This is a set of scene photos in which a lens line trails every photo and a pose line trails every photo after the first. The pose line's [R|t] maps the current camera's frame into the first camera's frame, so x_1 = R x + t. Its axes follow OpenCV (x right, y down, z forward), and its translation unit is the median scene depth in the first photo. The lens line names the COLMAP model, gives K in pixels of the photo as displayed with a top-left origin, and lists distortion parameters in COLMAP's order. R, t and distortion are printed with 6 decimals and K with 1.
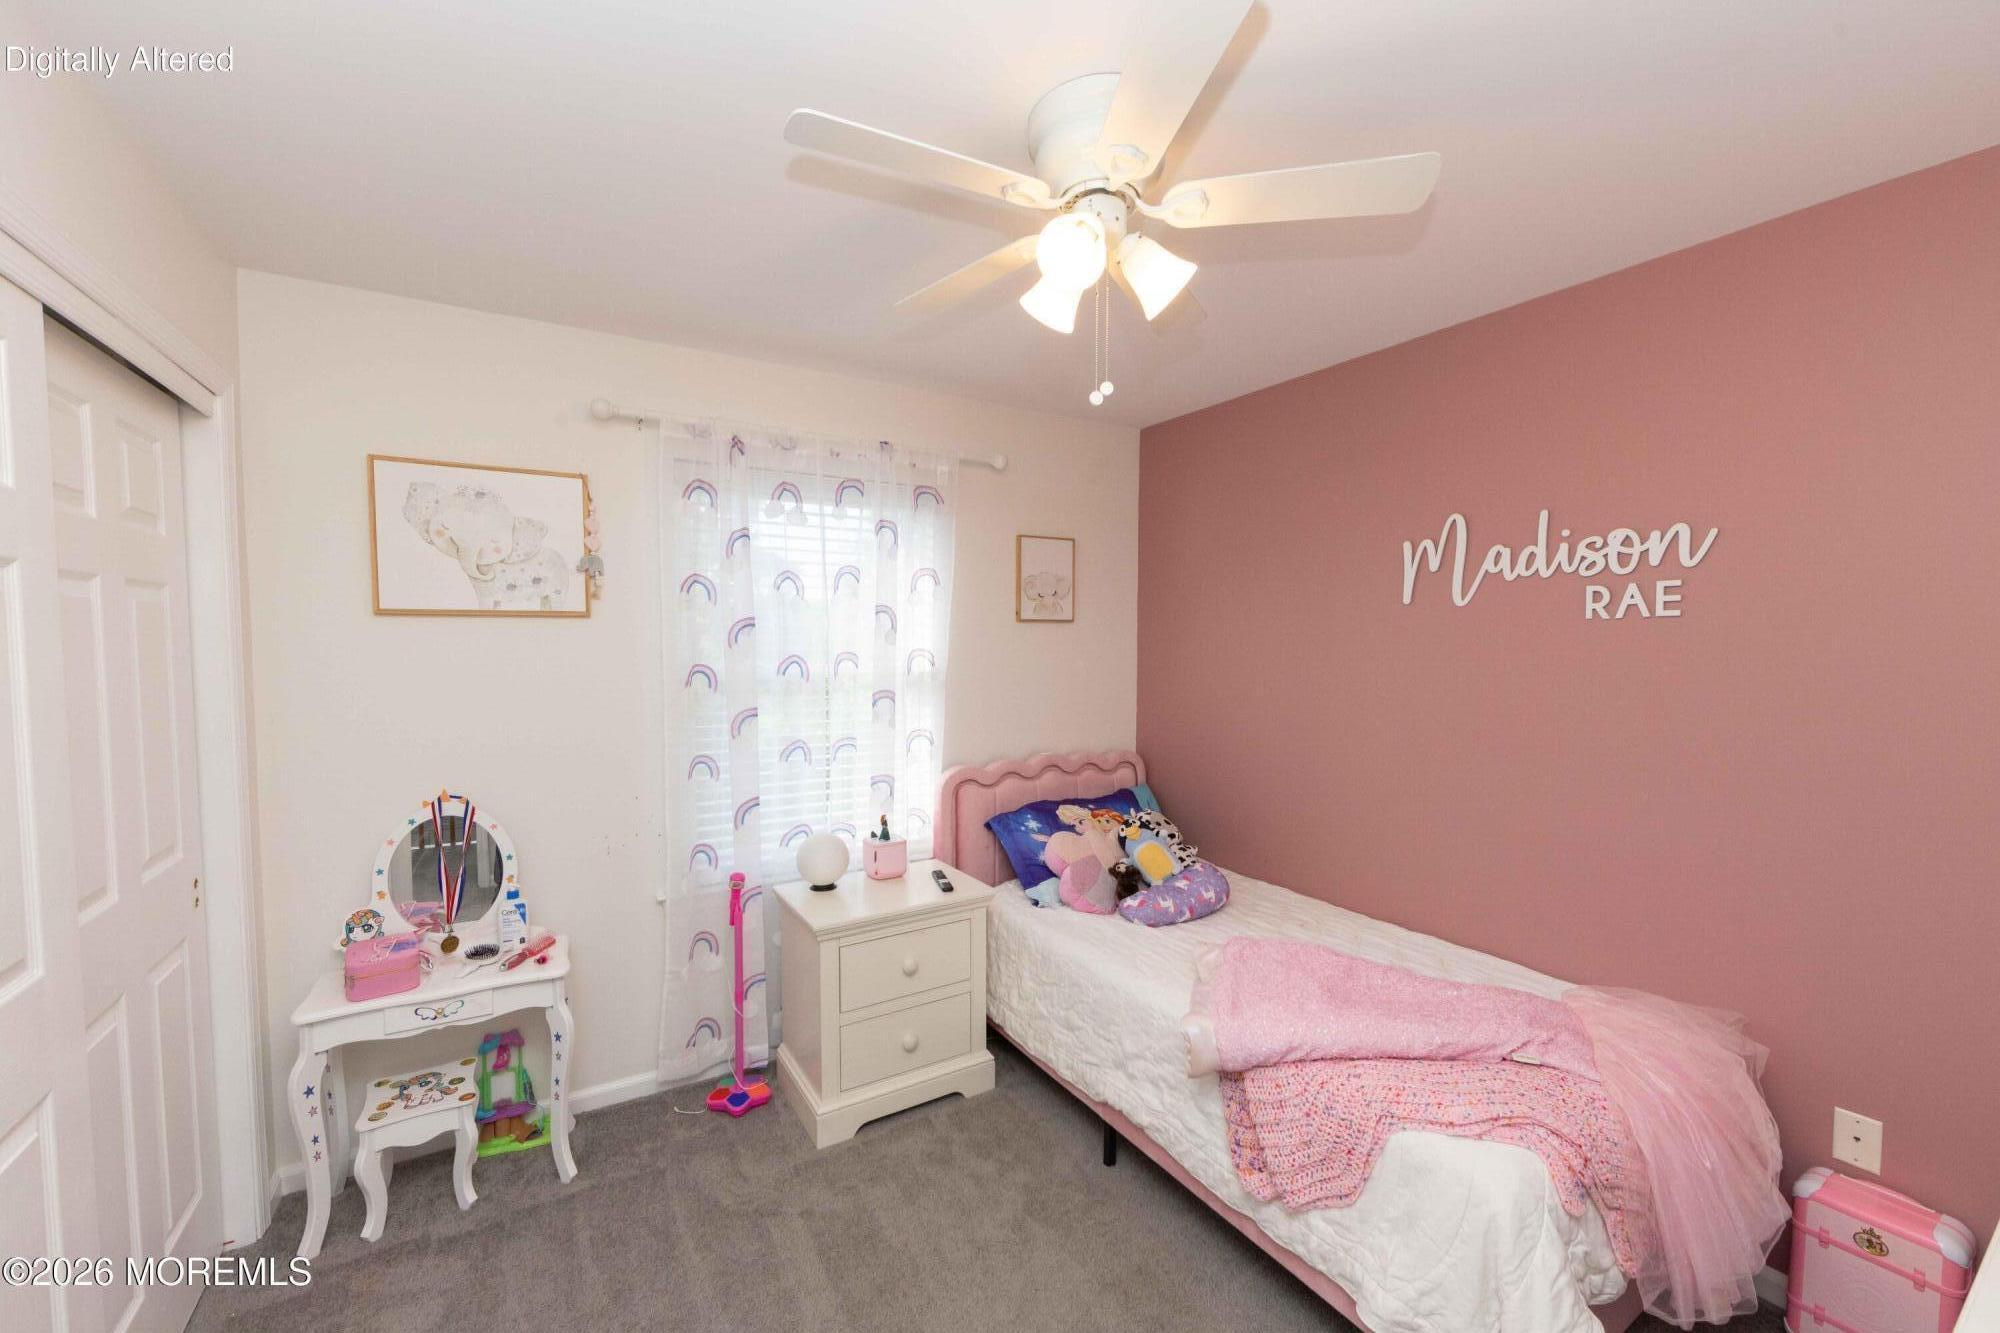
lens RADIAL K [[780.9, 0, 991.9], [0, 780.9, 661.8], [0, 0, 1]] dist [-0.001116, -0.000259]
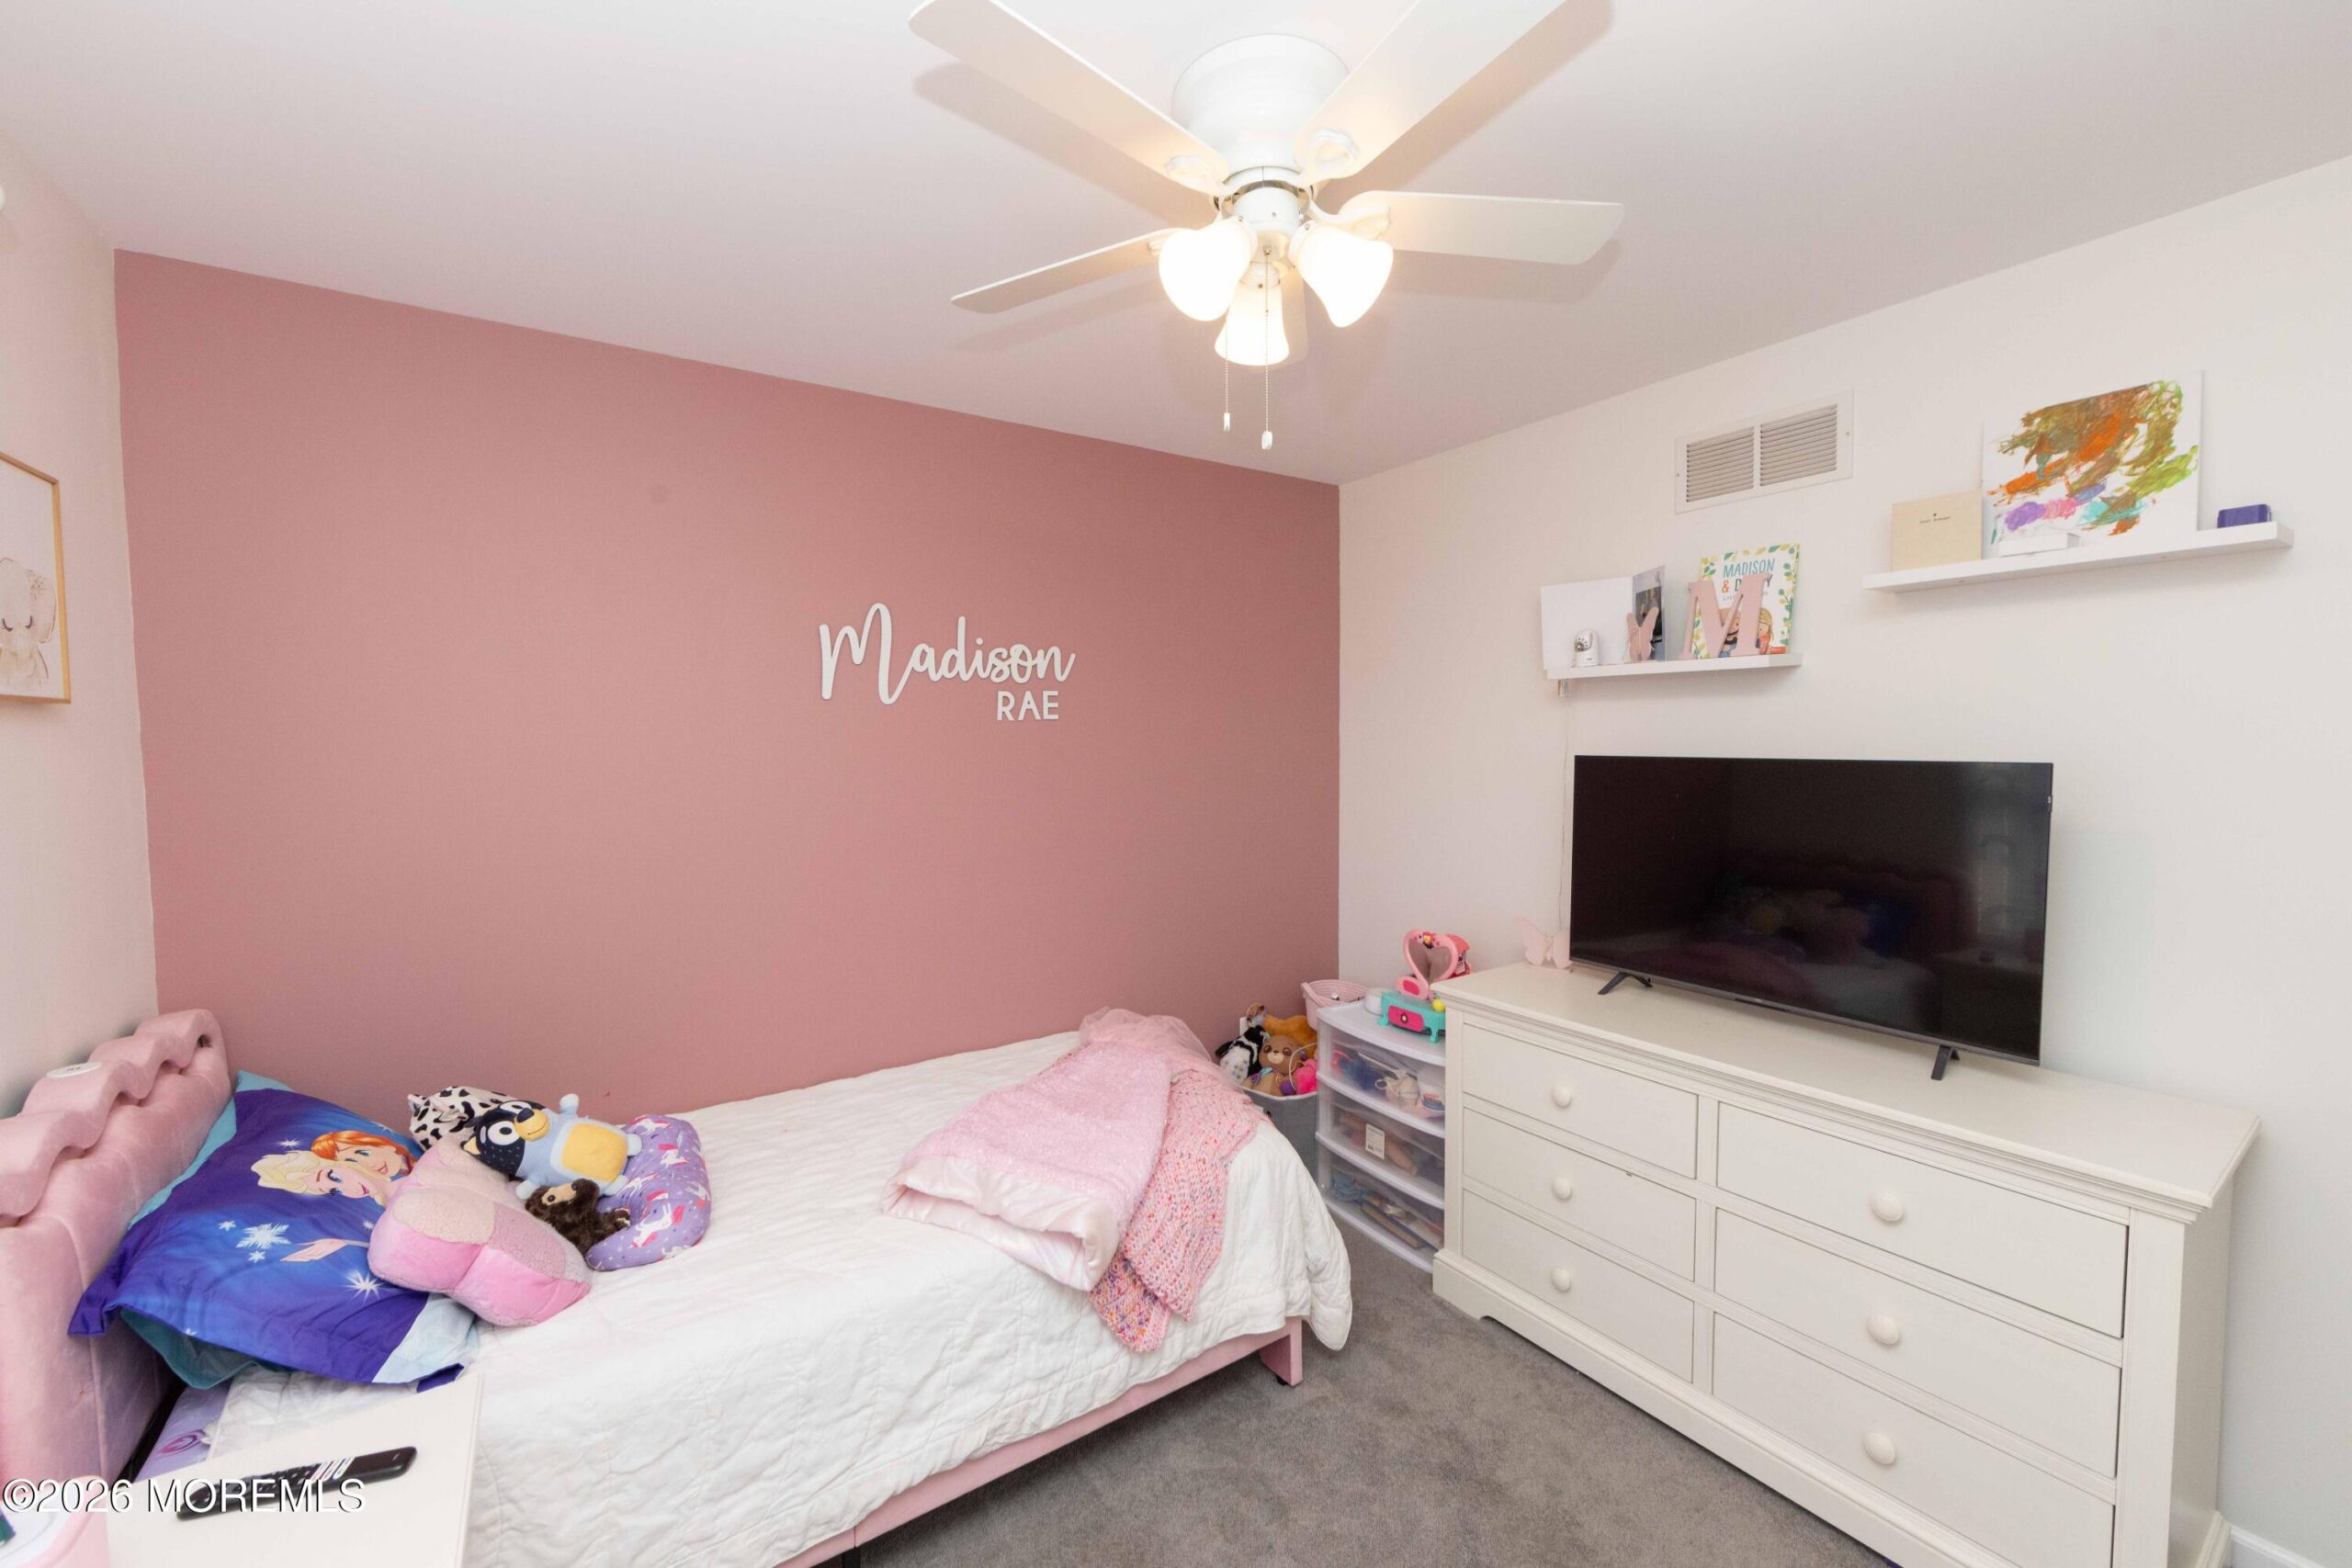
lens RADIAL K [[918.3, 0, 1166.4], [0, 918.3, 778.4], [0, 0, 1]] dist [-0.001116, -0.000259]
pose [[-0.039994, -0.047777, 0.998057, -0.570311], [0.039369, 0.998005, 0.049352, -0.027407], [-0.998424, 0.041266, -0.038034, 0.808959]]
